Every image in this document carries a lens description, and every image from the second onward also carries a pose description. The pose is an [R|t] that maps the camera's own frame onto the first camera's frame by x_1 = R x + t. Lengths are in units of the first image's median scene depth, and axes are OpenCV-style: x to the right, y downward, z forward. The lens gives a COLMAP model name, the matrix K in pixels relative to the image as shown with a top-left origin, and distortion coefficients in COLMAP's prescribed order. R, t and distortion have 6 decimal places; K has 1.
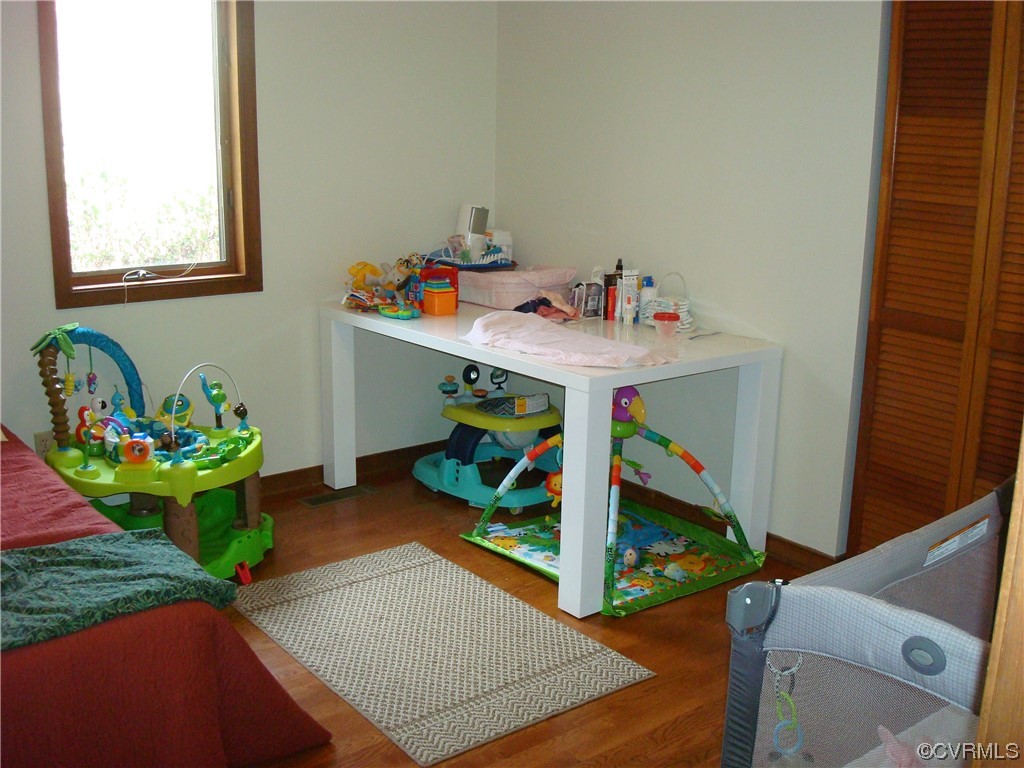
lens RADIAL K [[1087.4, 0, 512.0], [0, 1087.4, 384.0], [0, 0, 1]] dist [-0.061681, -0.163353]
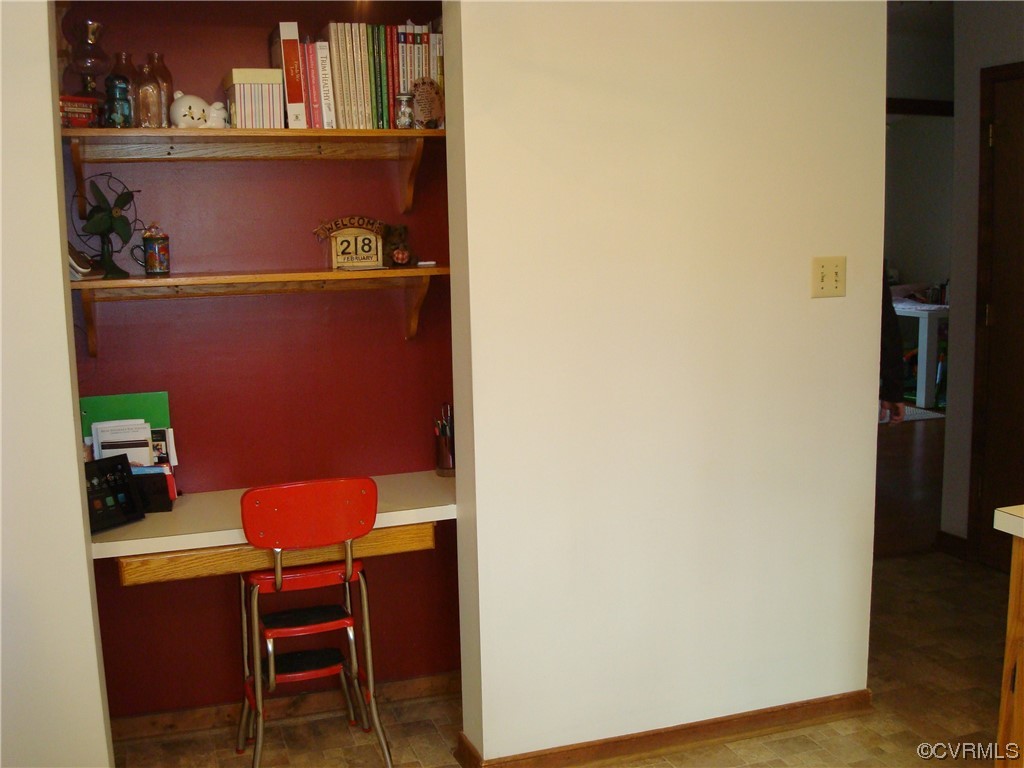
lens RADIAL K [[1087.4, 0, 512.0], [0, 1087.4, 384.0], [0, 0, 1]] dist [-0.061681, -0.163353]
pose [[0.942795, 0.015065, -0.333032, -0.009179], [-0.044503, 0.995725, -0.080945, 0.328237], [0.330389, 0.091135, 0.939435, -1.372585]]
